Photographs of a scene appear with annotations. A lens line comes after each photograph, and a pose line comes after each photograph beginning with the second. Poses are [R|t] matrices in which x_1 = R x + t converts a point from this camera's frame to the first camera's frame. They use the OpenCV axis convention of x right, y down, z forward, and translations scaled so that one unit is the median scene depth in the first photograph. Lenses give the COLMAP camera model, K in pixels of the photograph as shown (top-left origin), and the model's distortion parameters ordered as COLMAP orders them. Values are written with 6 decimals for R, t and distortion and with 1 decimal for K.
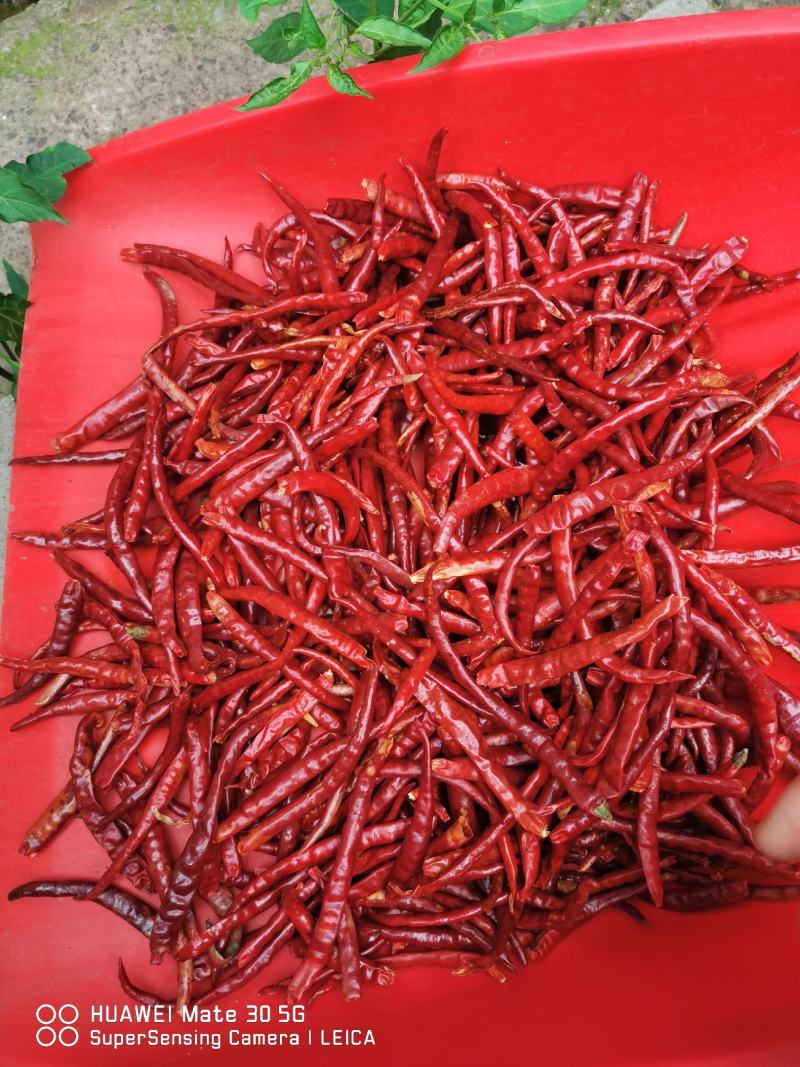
lens RADIAL K [[833.1, 0, 400.0], [0, 833.1, 533.5], [0, 0, 1]] dist [0.034162, -0.045800]
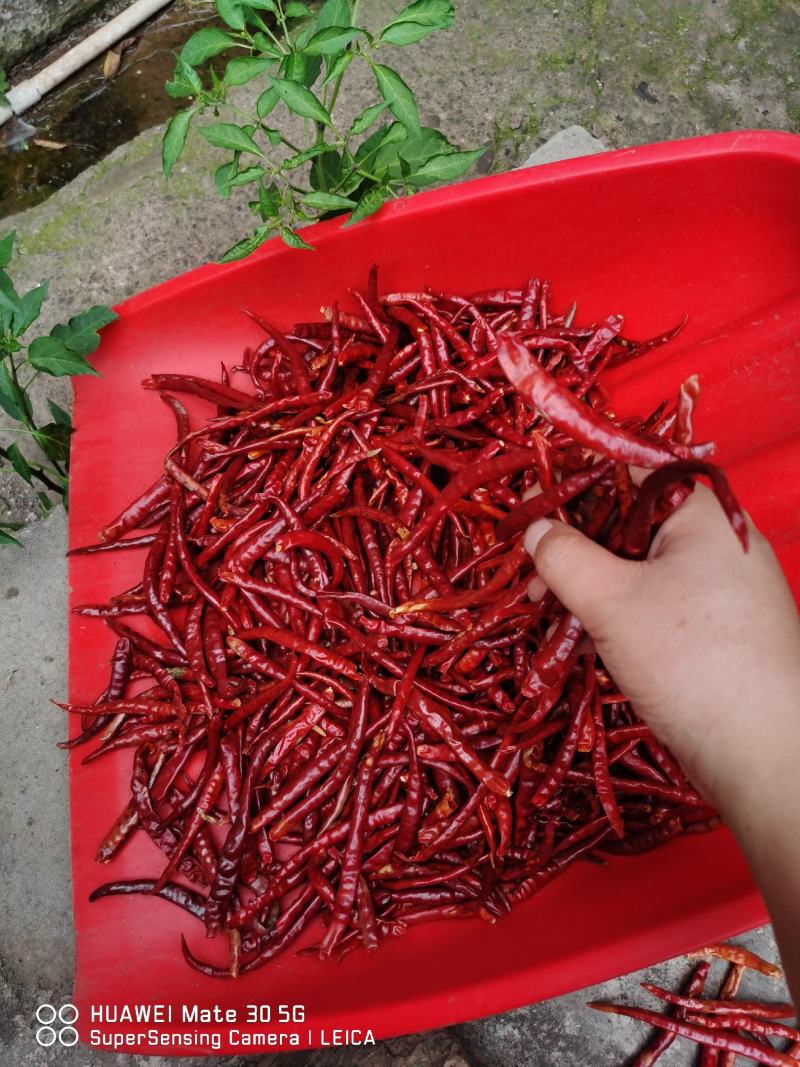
lens RADIAL K [[833.1, 0, 400.0], [0, 833.1, 533.5], [0, 0, 1]] dist [0.034162, -0.045800]
pose [[0.993381, -0.110405, -0.031693, 0.082608], [0.106331, 0.988248, -0.109813, 0.082526], [0.043444, 0.105716, 0.993447, -0.254213]]
